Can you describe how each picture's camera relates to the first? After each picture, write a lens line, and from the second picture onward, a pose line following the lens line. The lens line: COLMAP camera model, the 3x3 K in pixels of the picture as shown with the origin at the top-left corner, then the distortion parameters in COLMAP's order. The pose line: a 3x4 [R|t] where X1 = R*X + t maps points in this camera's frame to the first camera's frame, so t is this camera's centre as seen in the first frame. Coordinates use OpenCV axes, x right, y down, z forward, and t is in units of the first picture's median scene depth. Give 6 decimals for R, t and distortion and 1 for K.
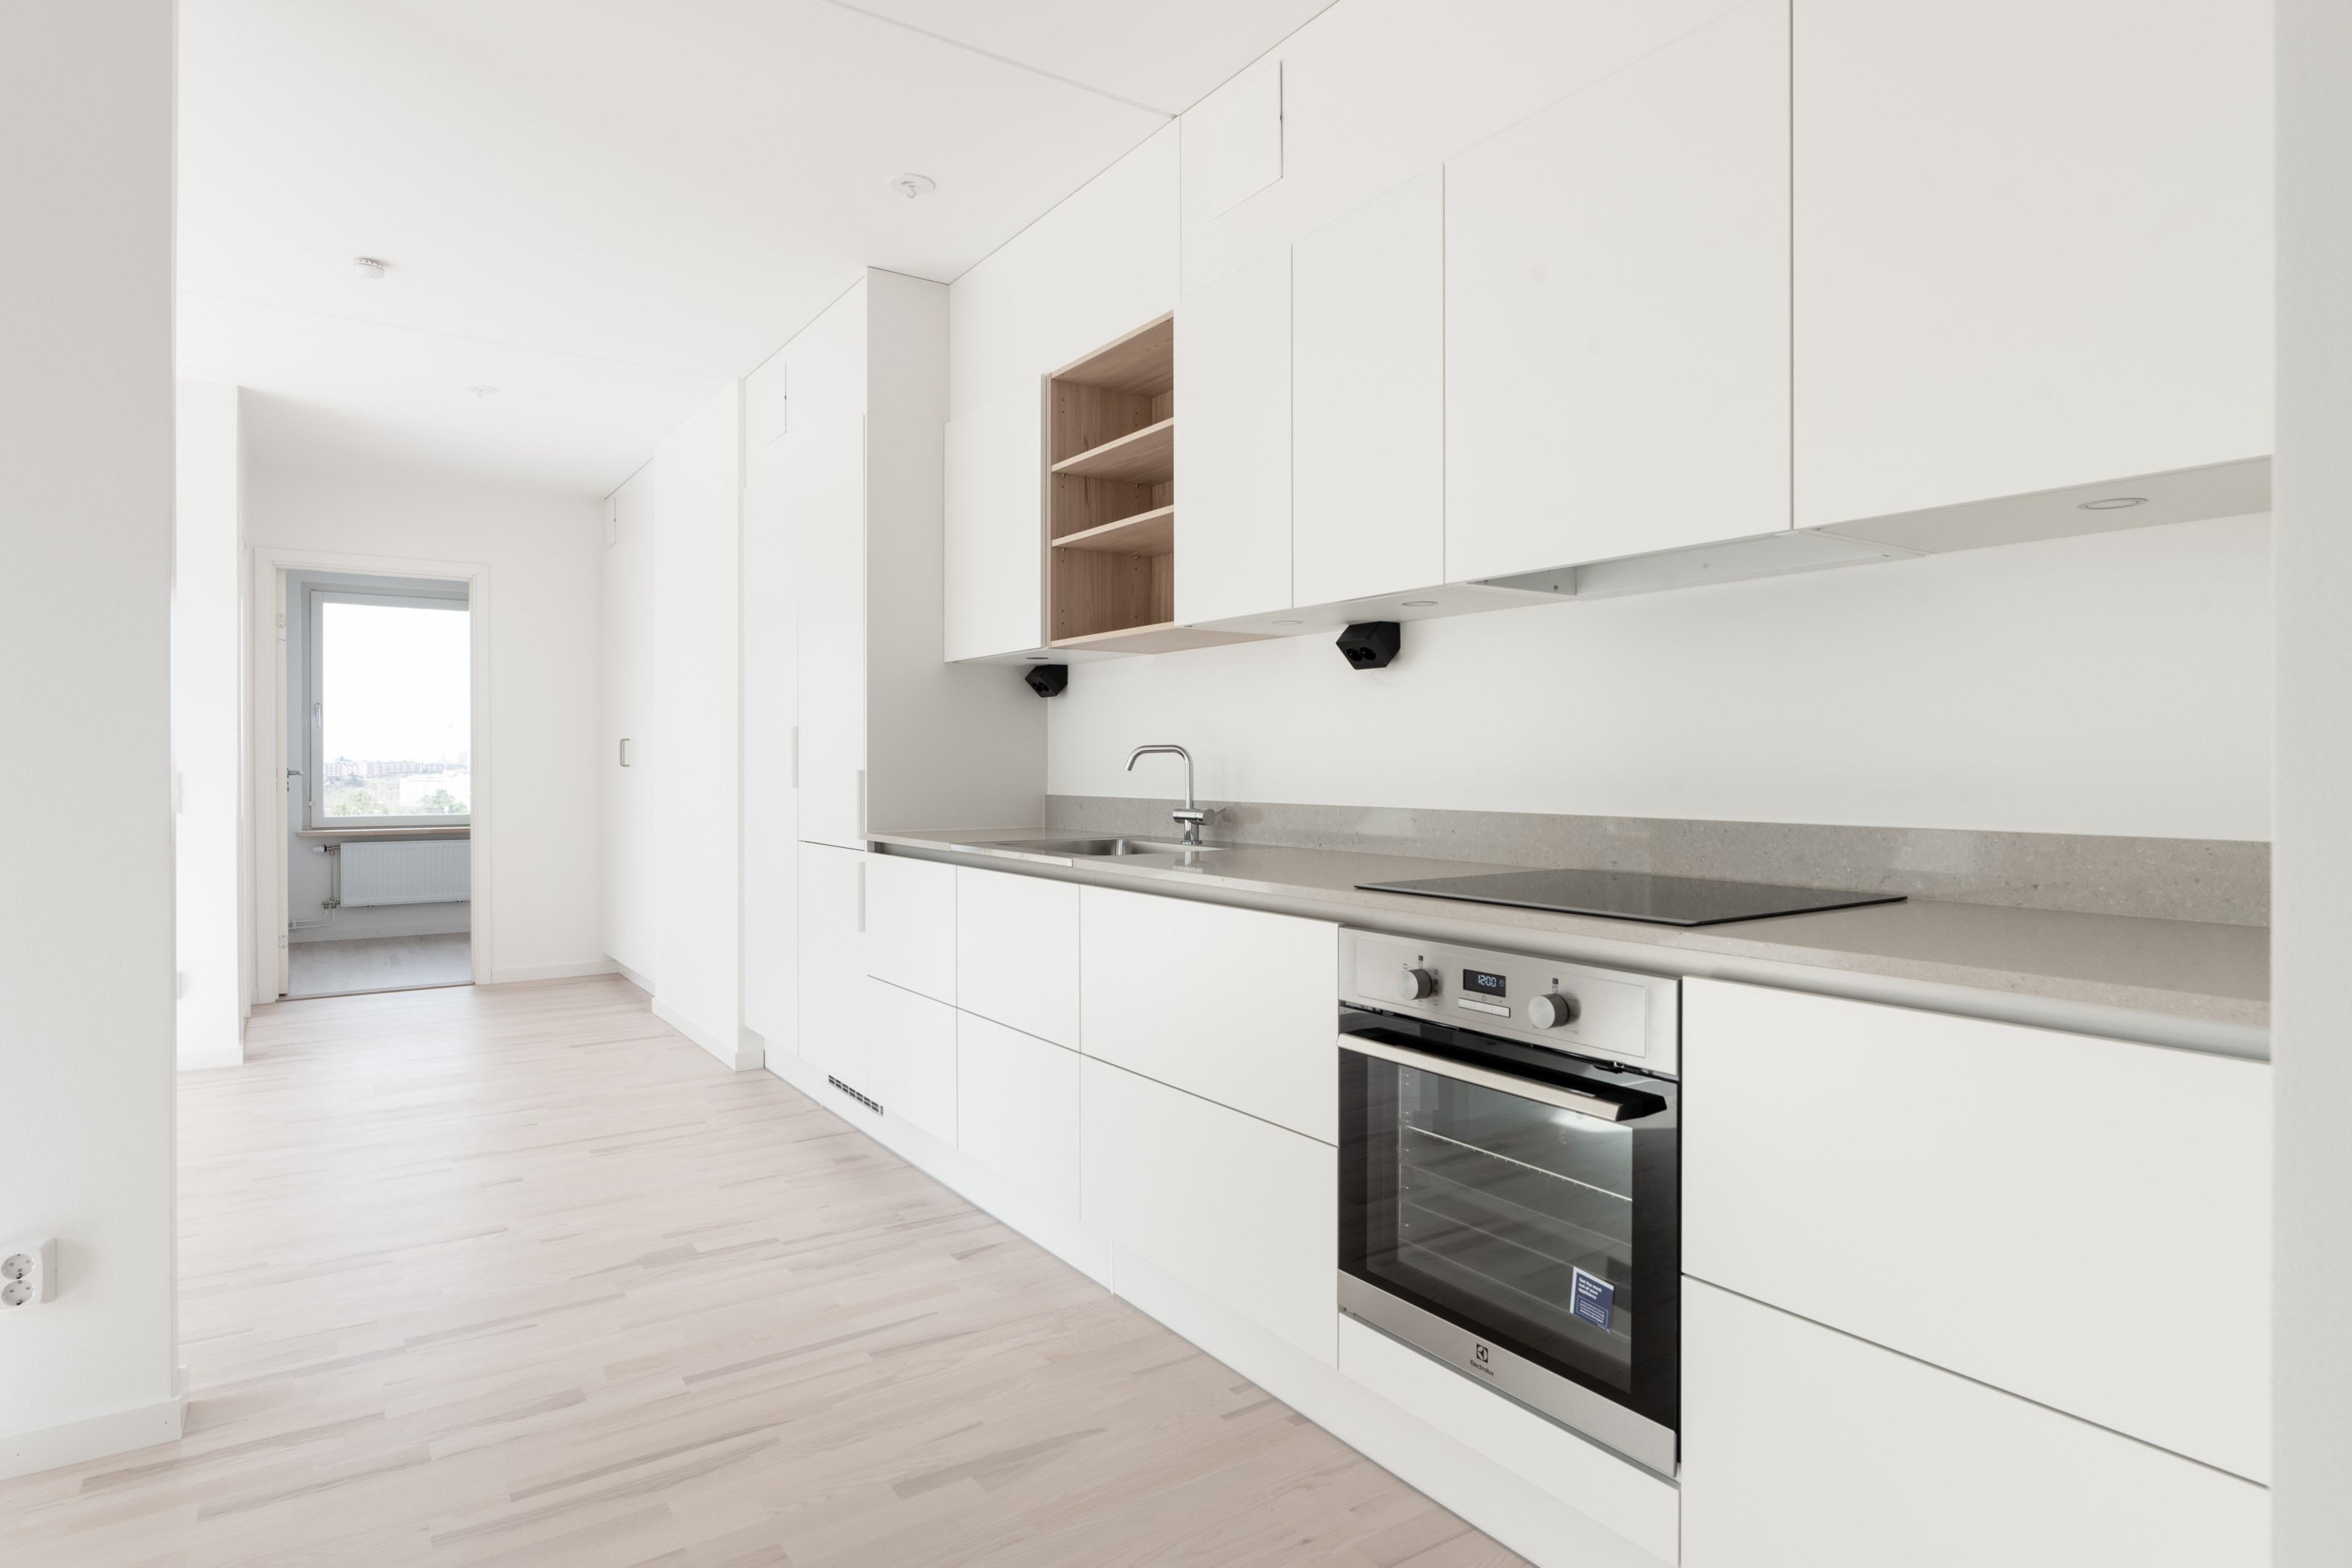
lens RADIAL K [[1268.7, 0, 1185.7], [0, 1268.7, 779.8], [0, 0, 1]] dist [-0.003001, -0.001053]
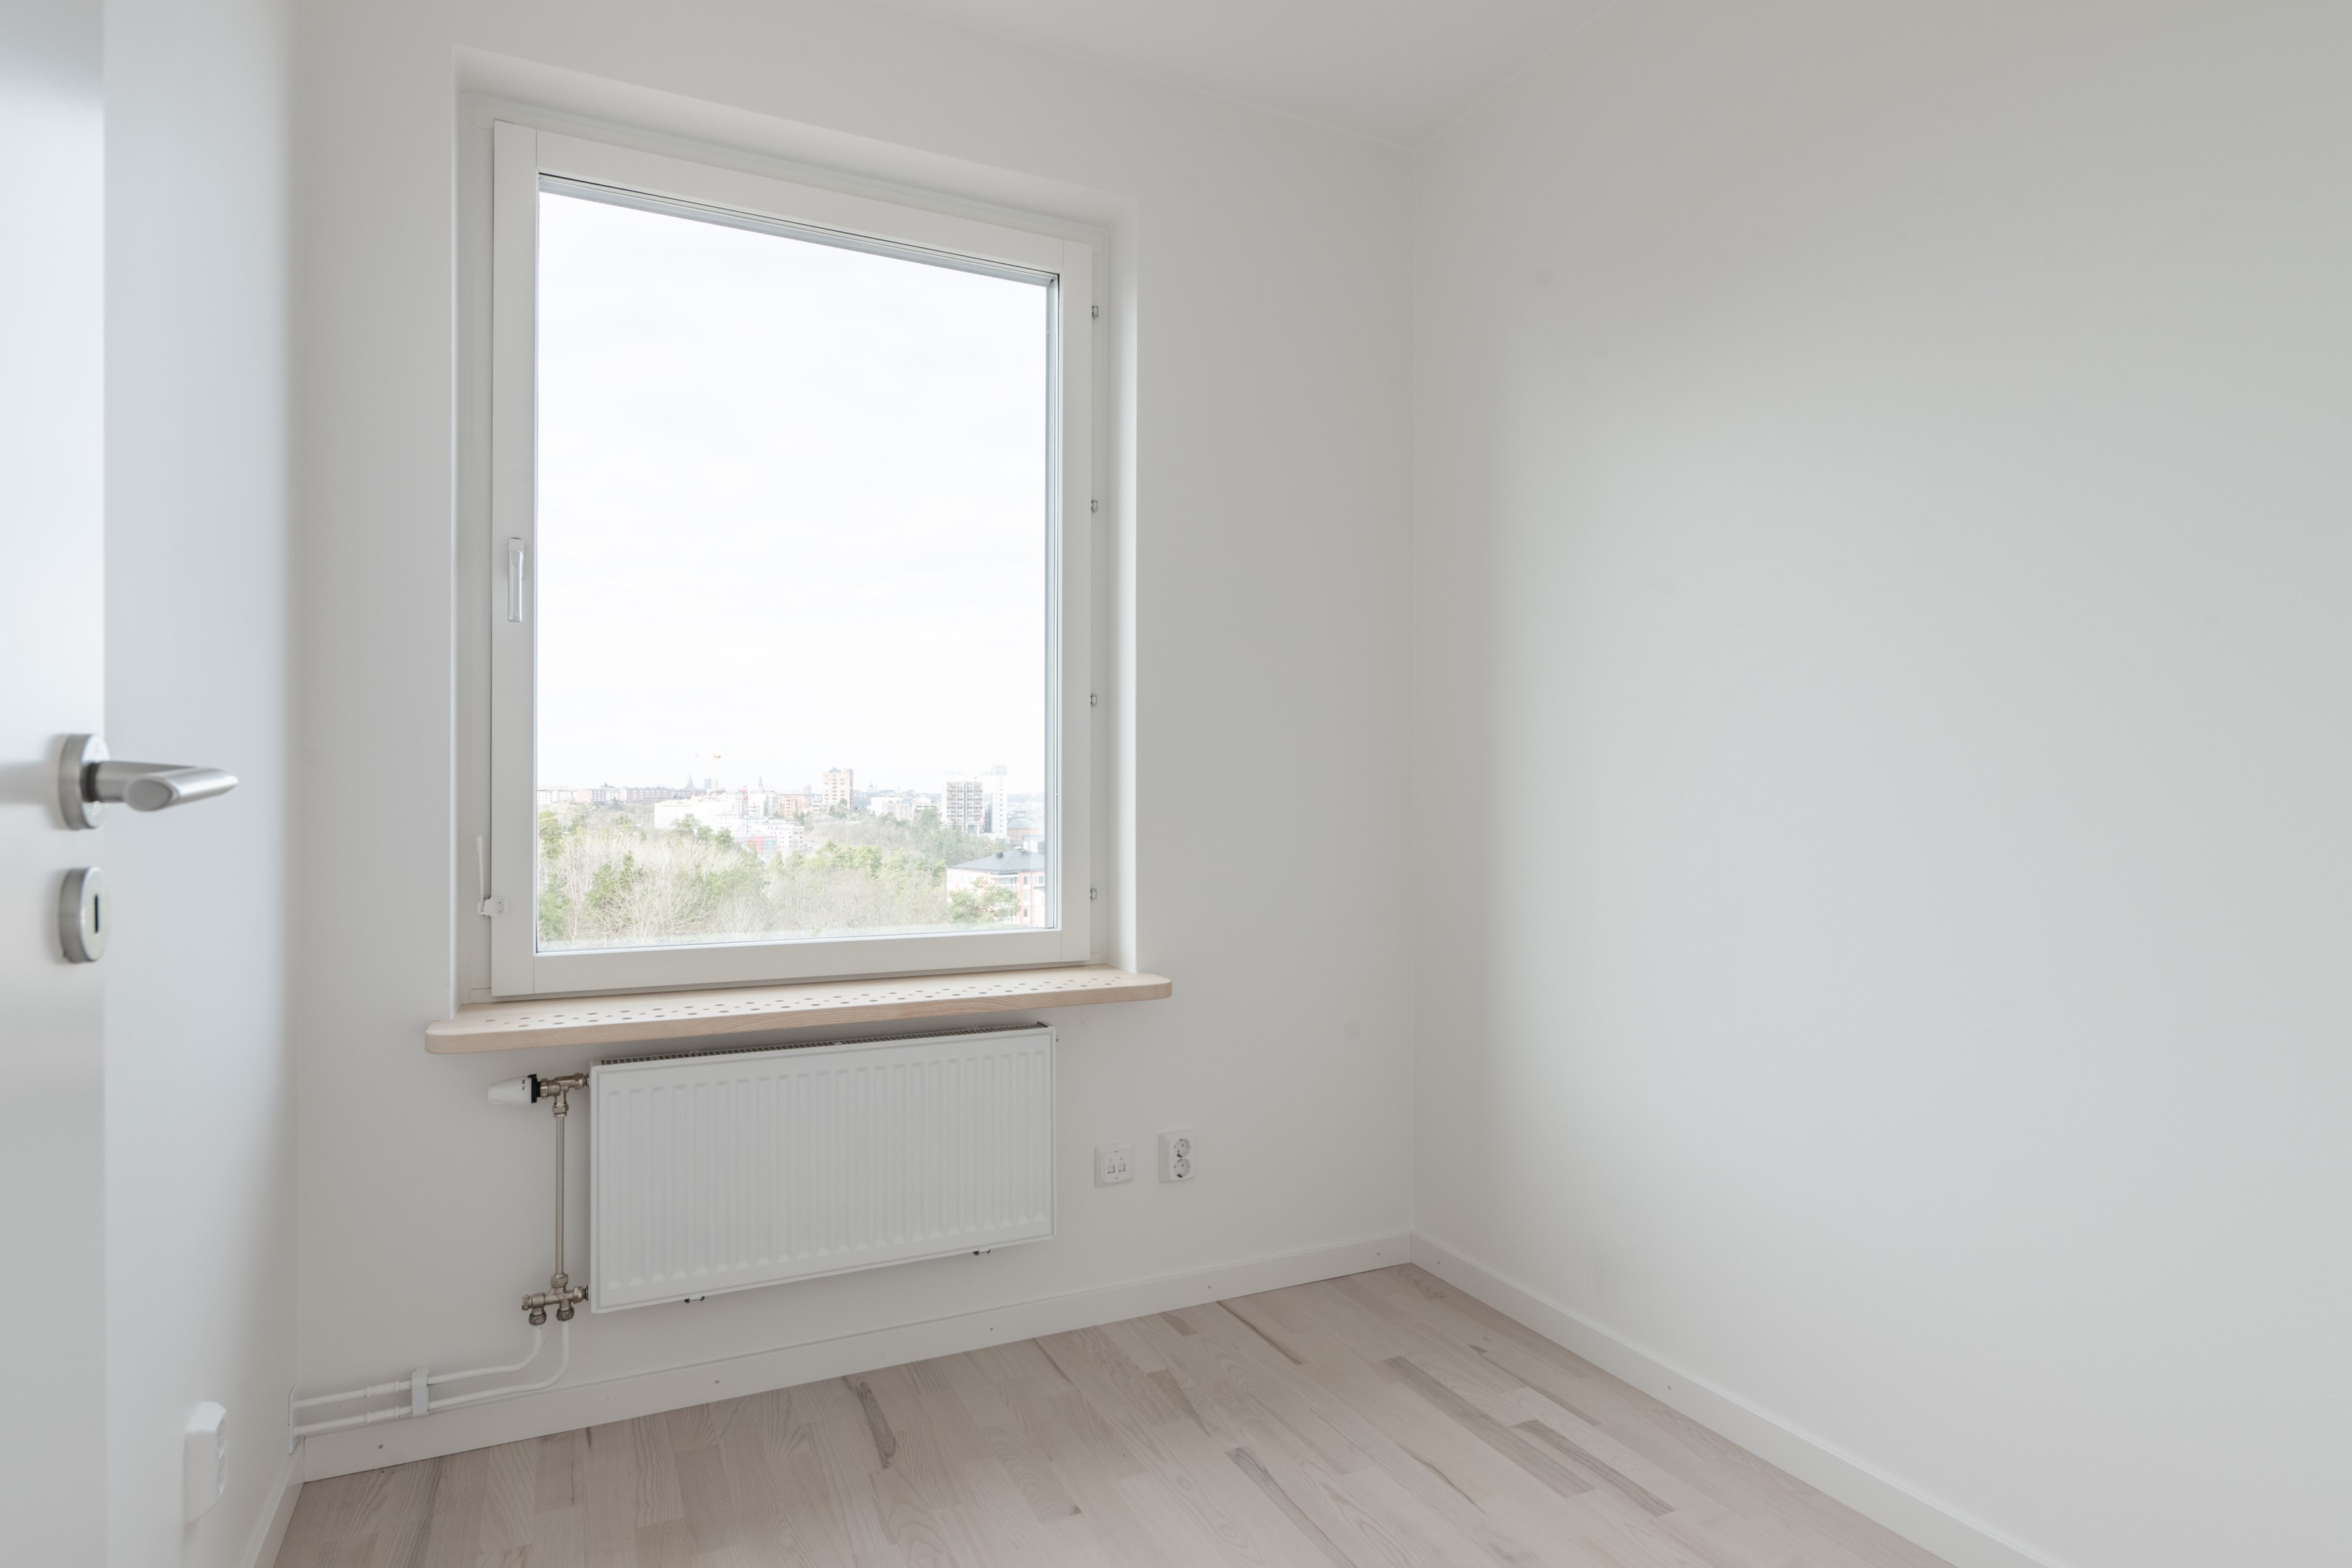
lens RADIAL K [[1211.6, 0, 1180.3], [0, 1211.6, 792.4], [0, 0, 1]] dist [-0.002828, -0.003149]
pose [[0.989602, -0.001182, -0.143825, -1.462941], [-0.000268, 0.999949, -0.010061, -0.008488], [0.143830, 0.009995, 0.989552, 2.204060]]
